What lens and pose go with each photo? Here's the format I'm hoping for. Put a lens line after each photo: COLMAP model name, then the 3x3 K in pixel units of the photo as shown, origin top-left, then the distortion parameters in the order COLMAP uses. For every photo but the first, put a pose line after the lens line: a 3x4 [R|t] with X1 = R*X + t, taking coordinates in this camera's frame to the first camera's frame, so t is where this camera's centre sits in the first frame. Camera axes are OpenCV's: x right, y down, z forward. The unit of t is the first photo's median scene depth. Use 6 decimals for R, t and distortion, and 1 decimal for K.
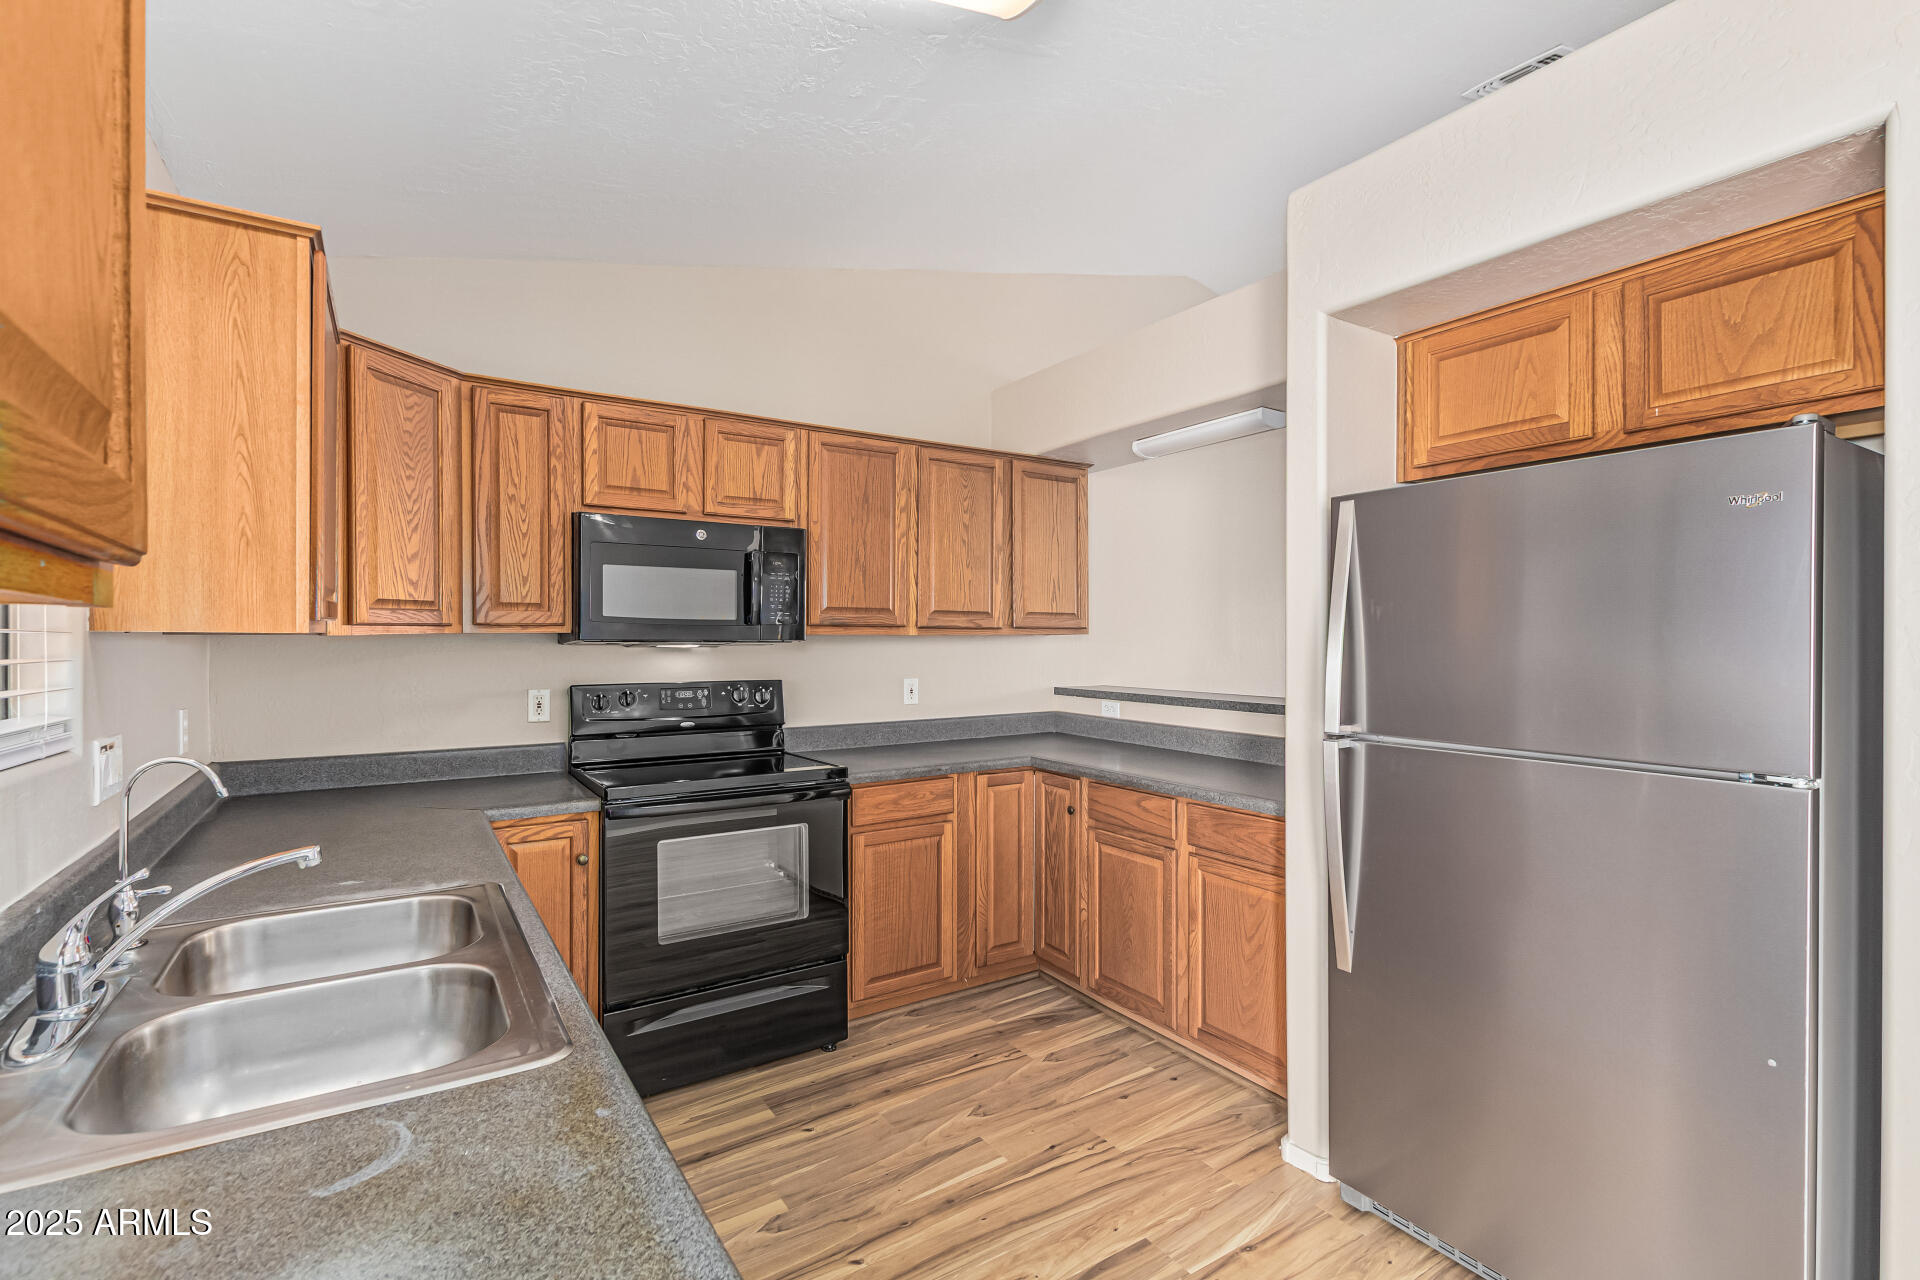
lens RADIAL K [[876.4, 0, 961.9], [0, 876.4, 641.9], [0, 0, 1]] dist [-0.001362, -0.000423]
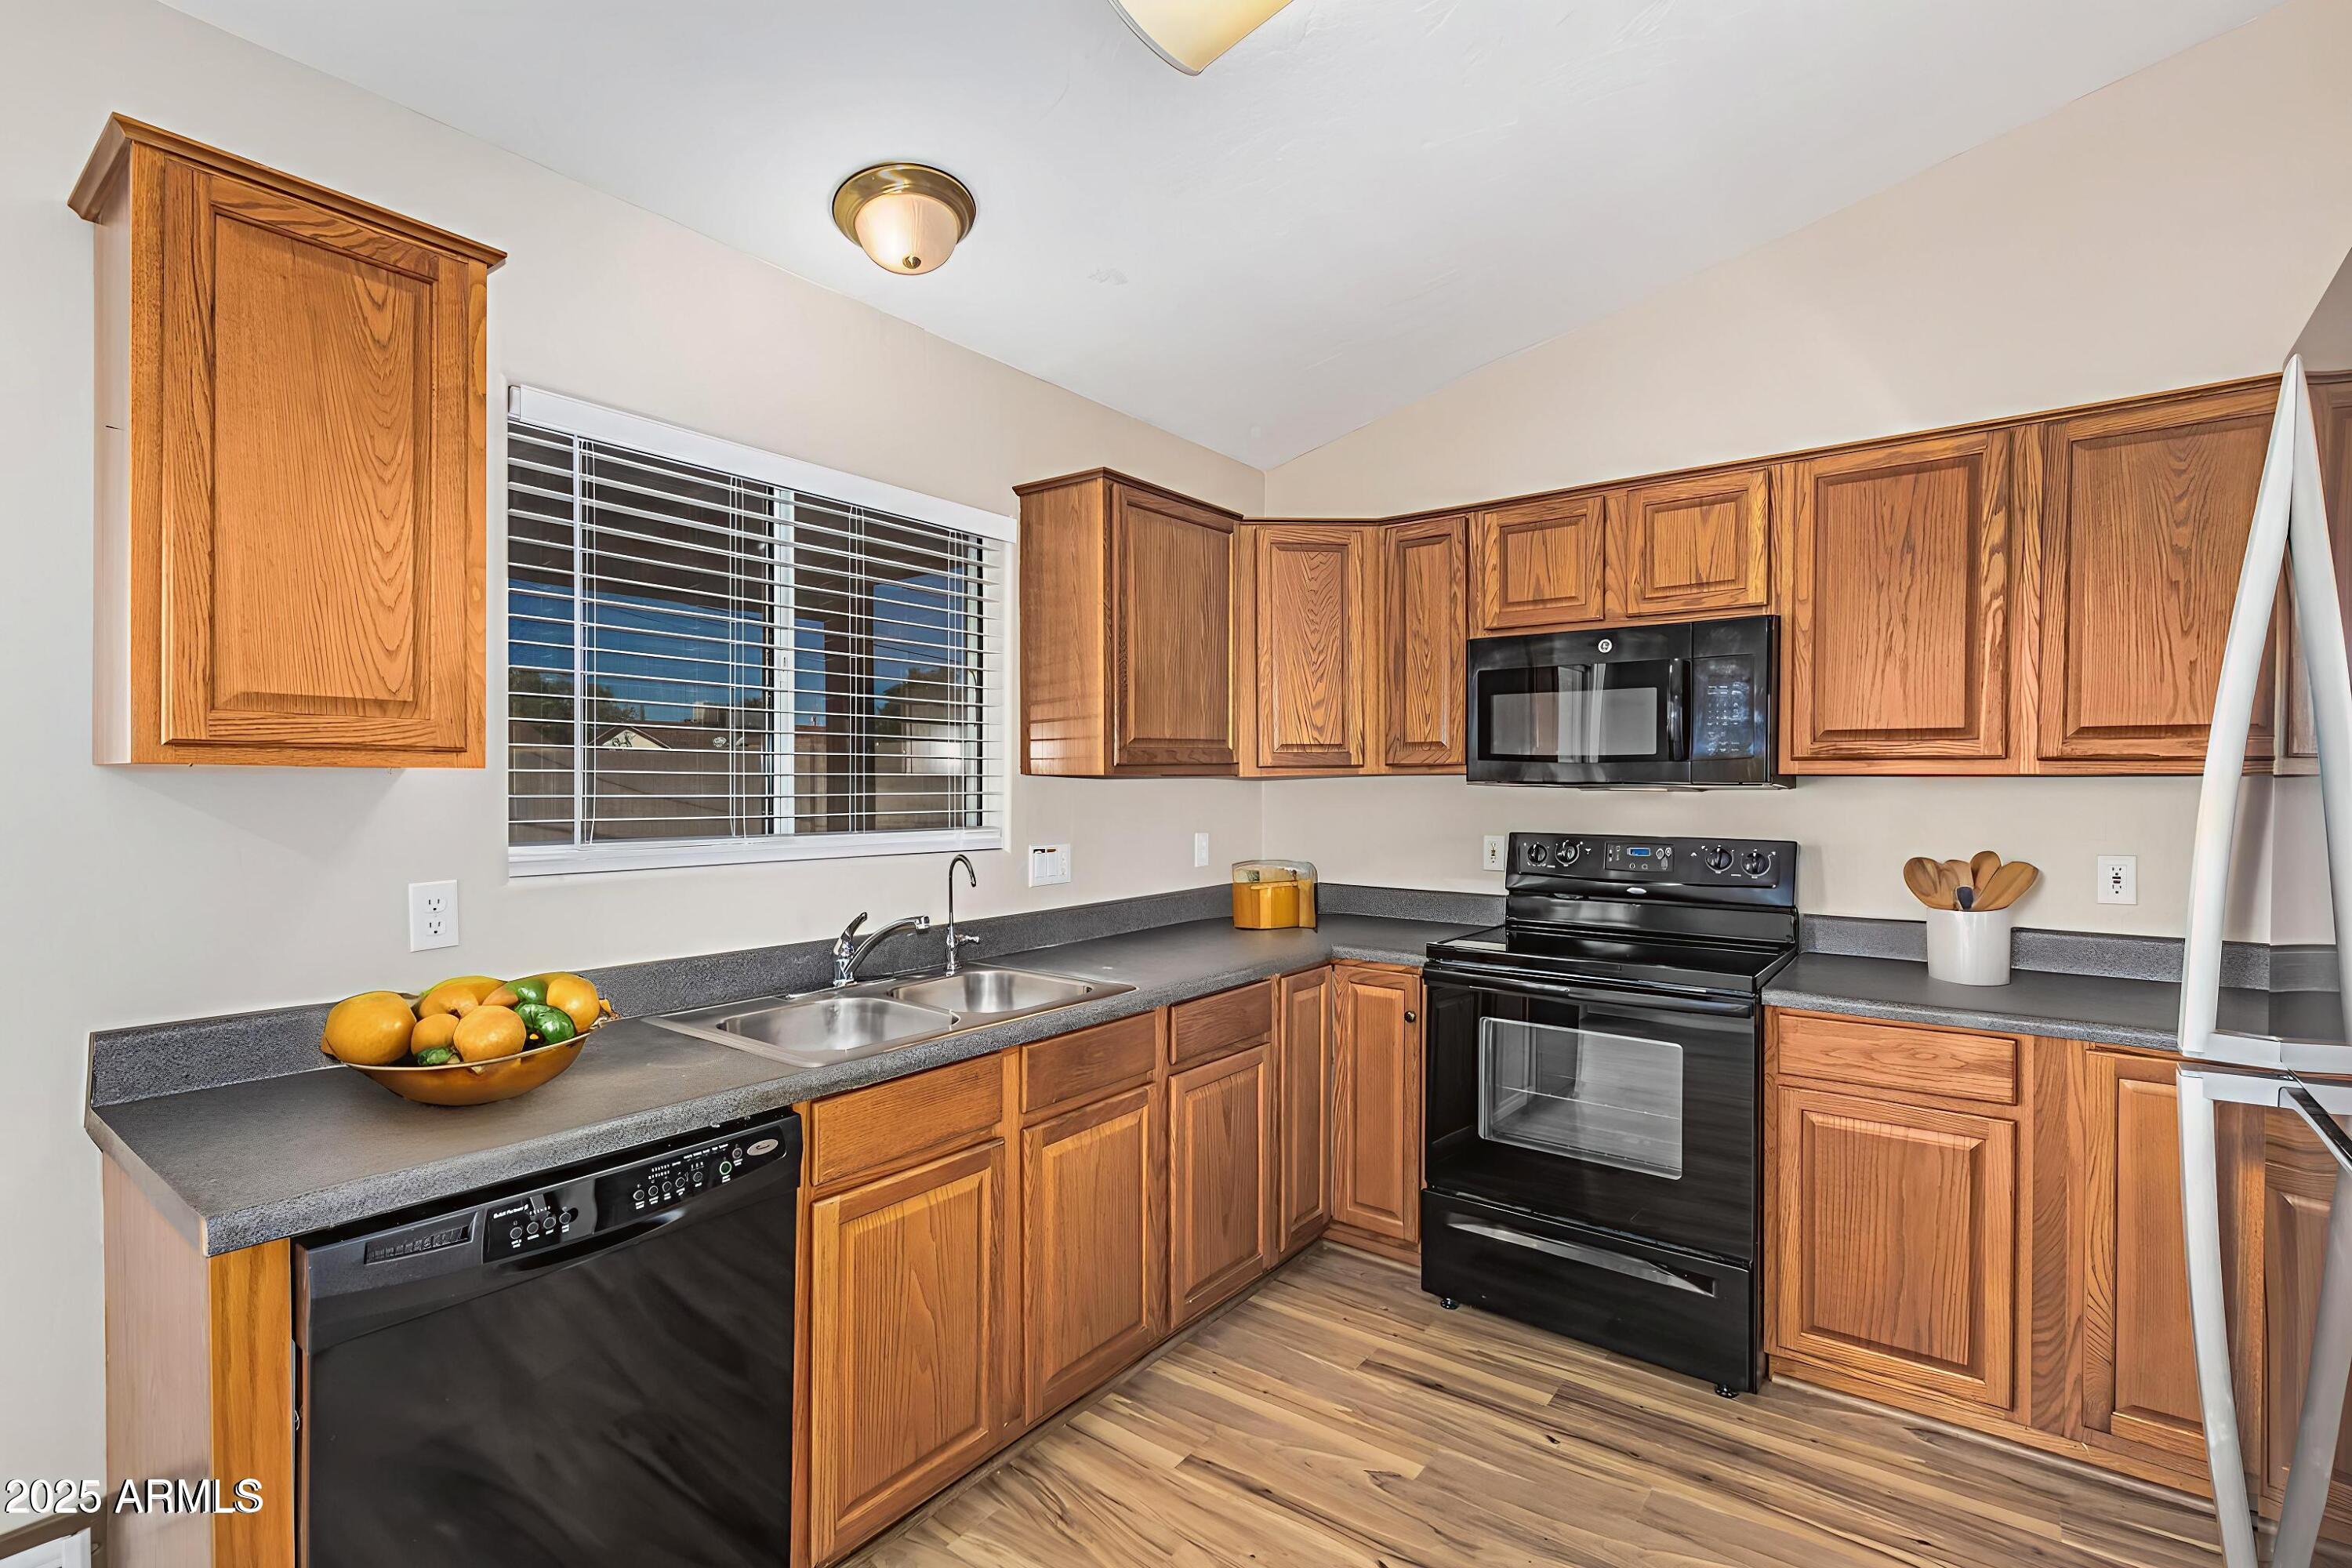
lens RADIAL K [[1081.8, 0, 1185.3], [0, 1081.8, 786.0], [0, 0, 1]] dist [0.000878, -0.000309]
pose [[0.327232, 0.006936, -0.944919, 0.506973], [-0.004965, 0.999972, 0.005621, -0.001723], [0.944931, 0.002852, 0.327257, 0.347294]]
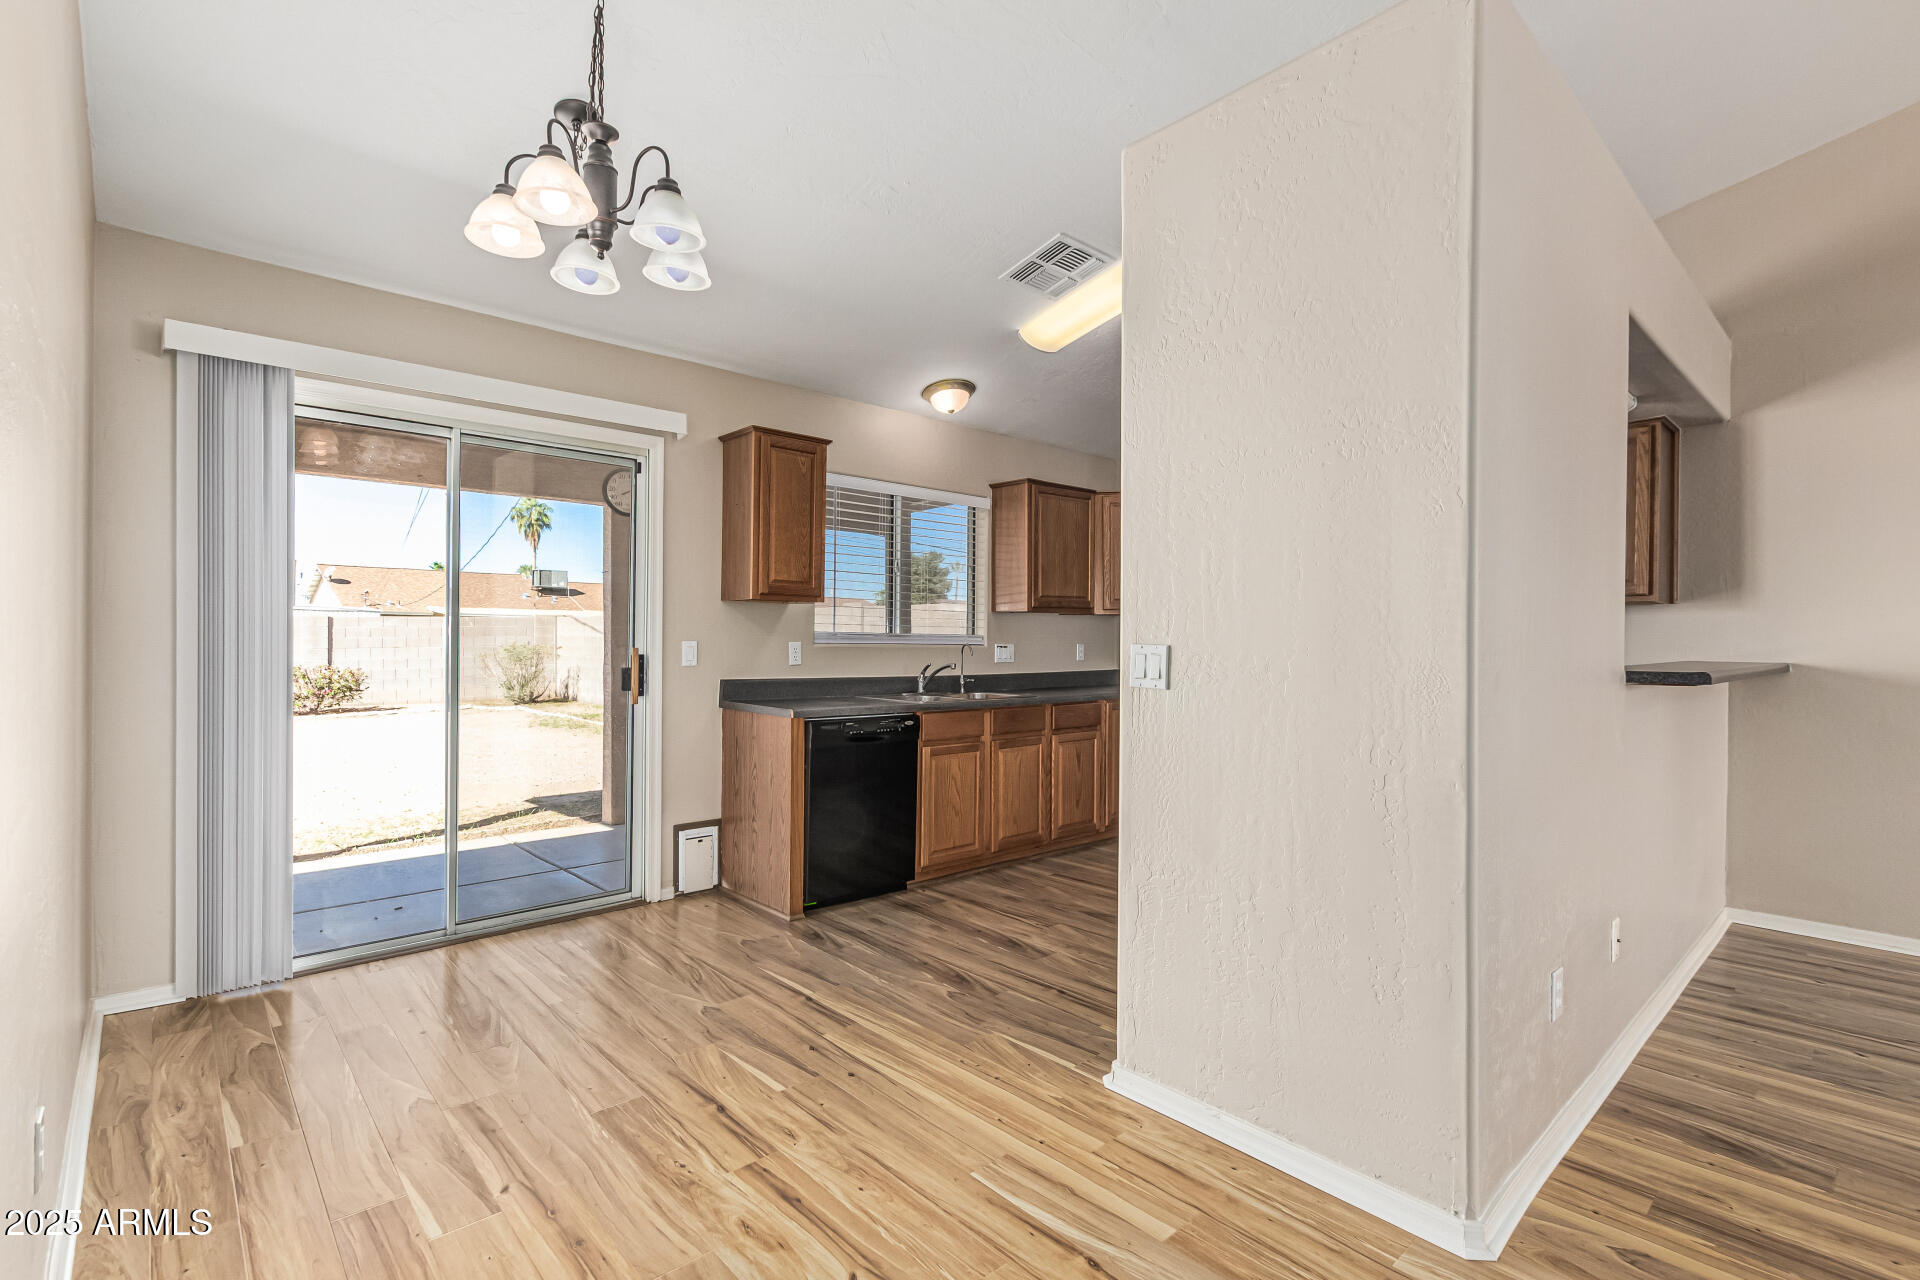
lens RADIAL K [[876.4, 0, 966.9], [0, 876.4, 644.4], [0, 0, 1]] dist [-0.001362, -0.000423]
pose [[0.153219, 0.006234, -0.988173, 1.357678], [-0.010136, 0.999937, 0.004736, 0.056941], [0.988140, 0.009290, 0.153272, 0.191955]]
